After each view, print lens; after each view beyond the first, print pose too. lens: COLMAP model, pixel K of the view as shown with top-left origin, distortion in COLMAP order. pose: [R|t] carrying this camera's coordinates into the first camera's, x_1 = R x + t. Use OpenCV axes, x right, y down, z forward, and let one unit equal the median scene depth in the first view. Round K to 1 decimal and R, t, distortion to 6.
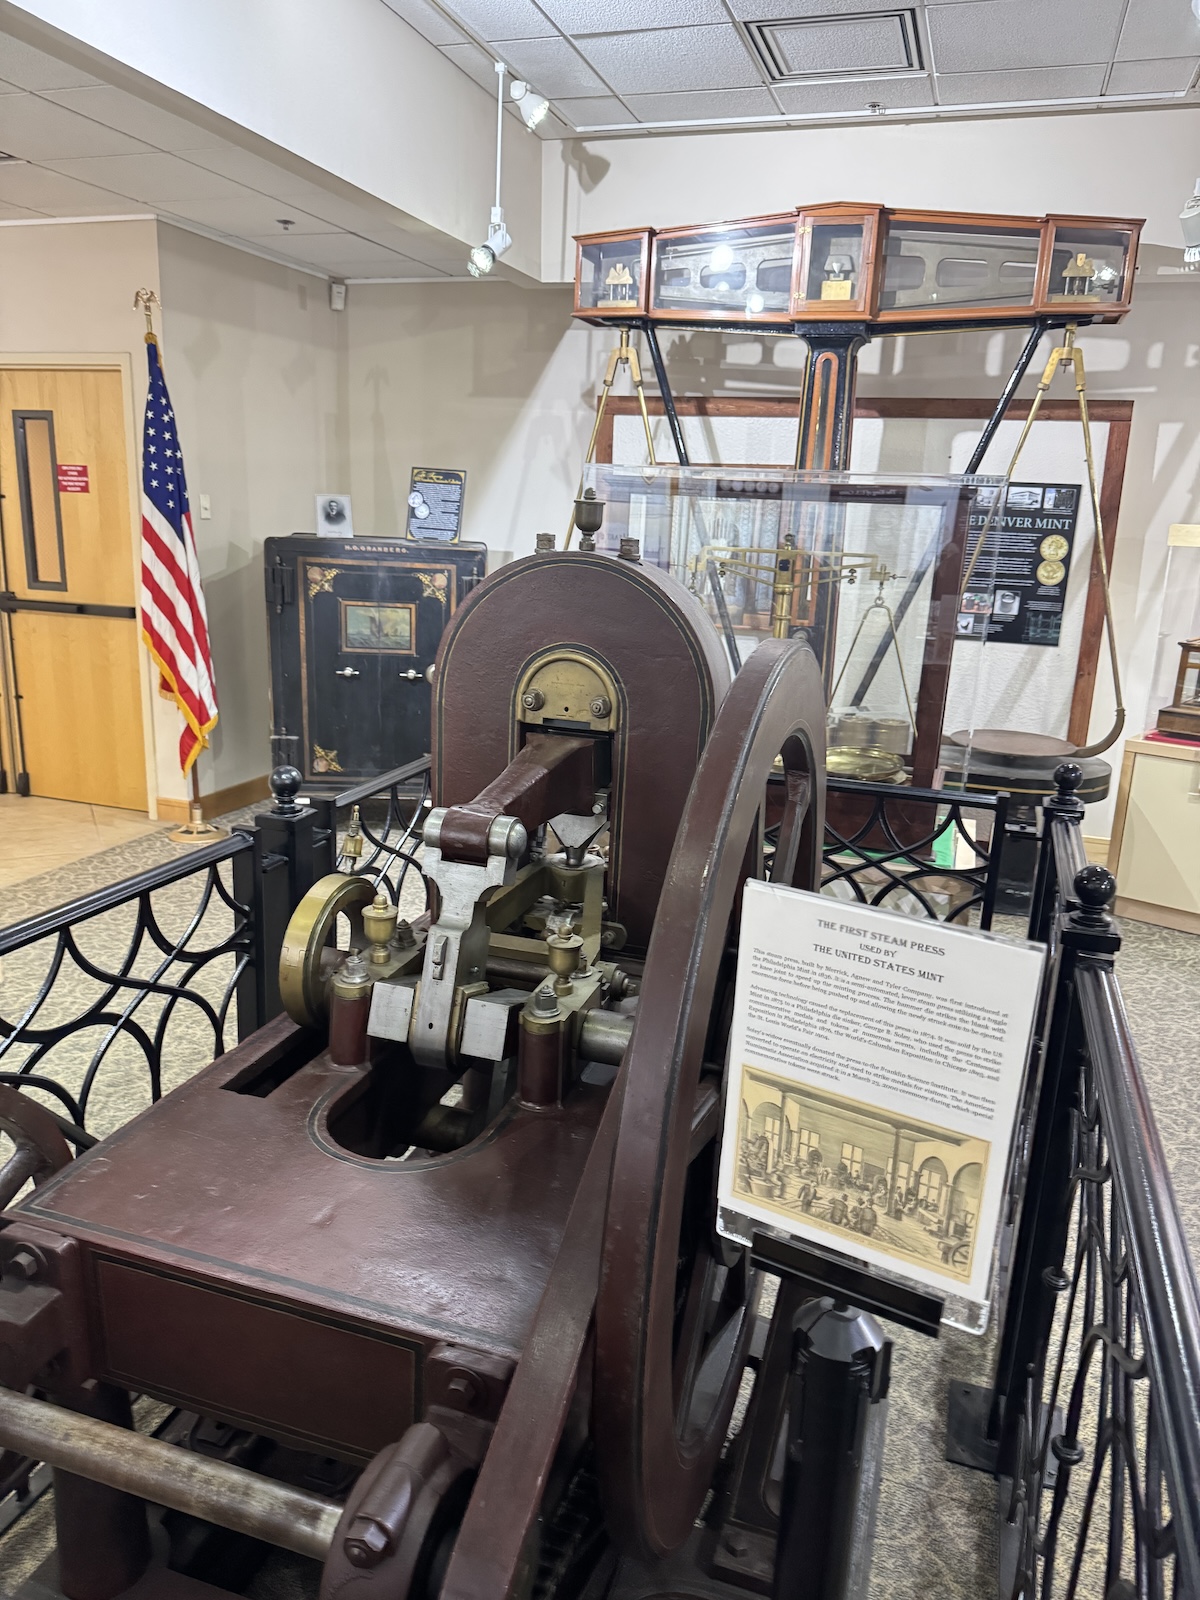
lens RADIAL K [[1116.5, 0, 621.3], [0, 1116.5, 804.7], [0, 0, 1]] dist [0.171665, -0.369722]
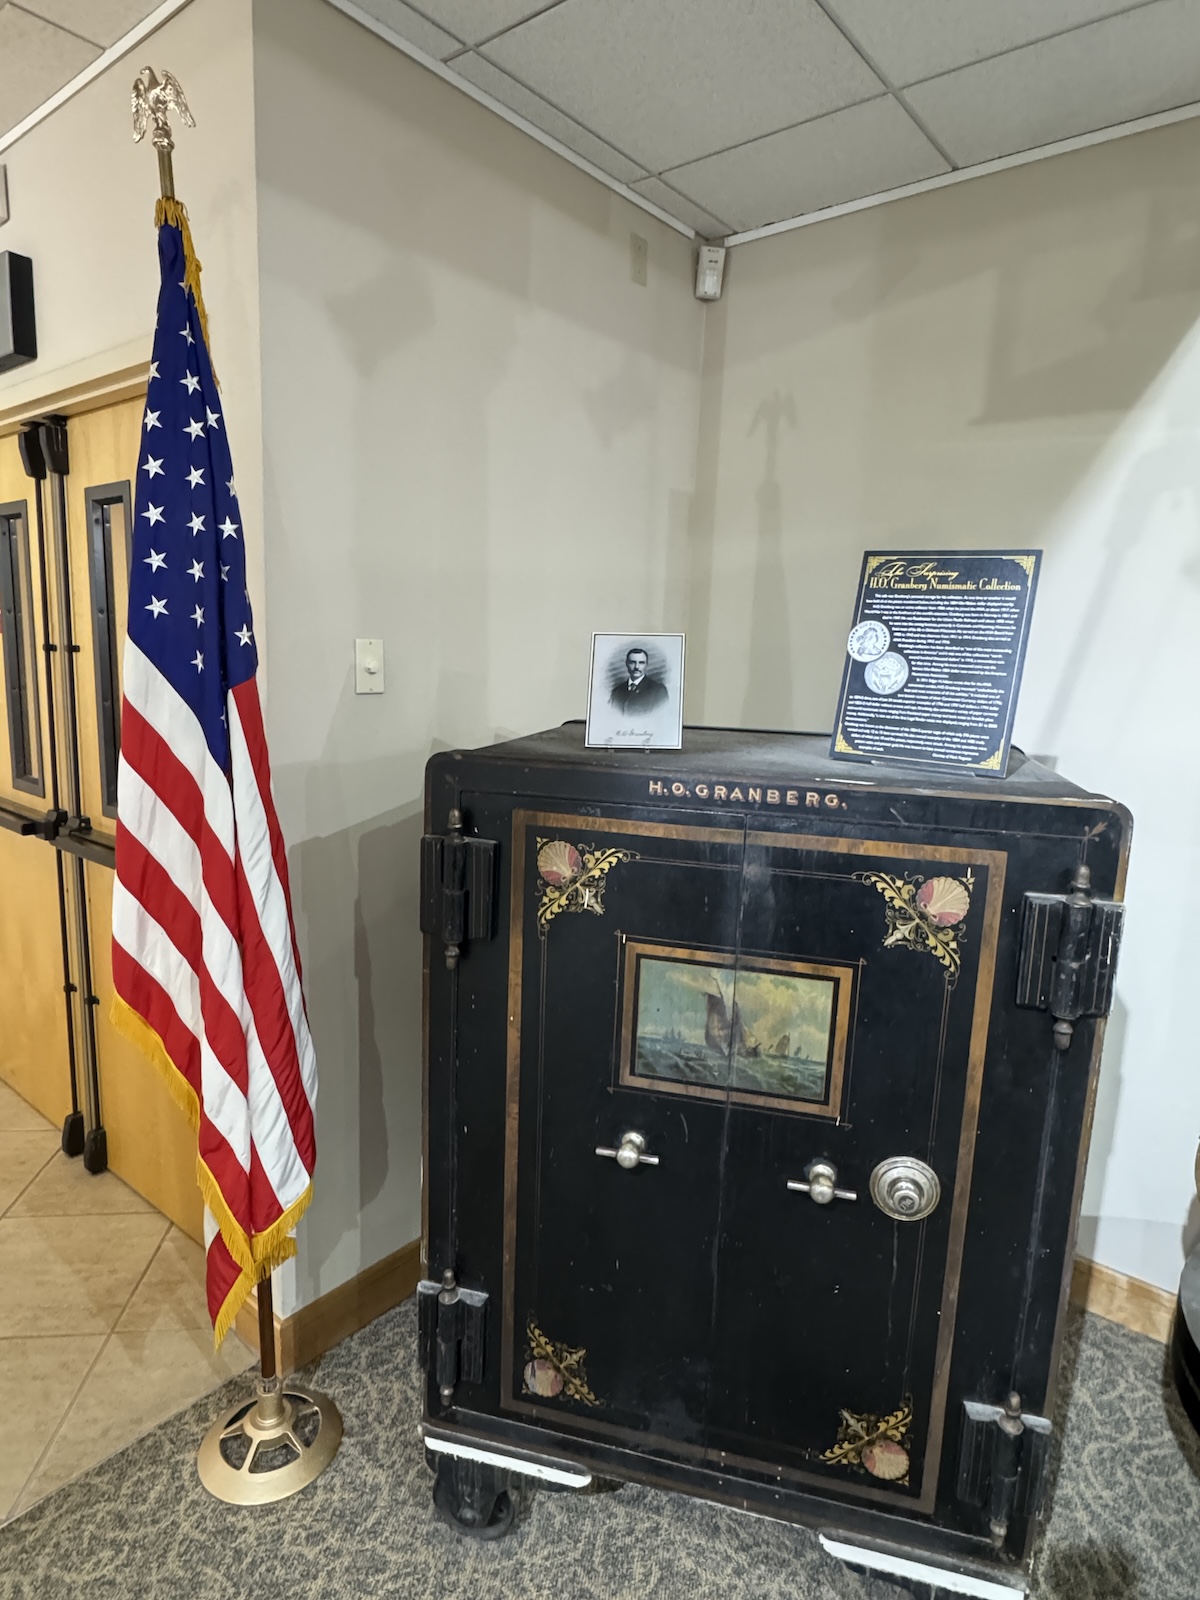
lens RADIAL K [[928.0, 0, 600.0], [0, 928.0, 800.0], [0, 0, 1]] dist [-0.008029, -0.000801]
pose [[0.933615, 0.048363, -0.354999, -0.159745], [-0.086616, 0.991924, -0.092657, -0.193632], [0.347651, 0.117254, 0.930264, 0.735037]]
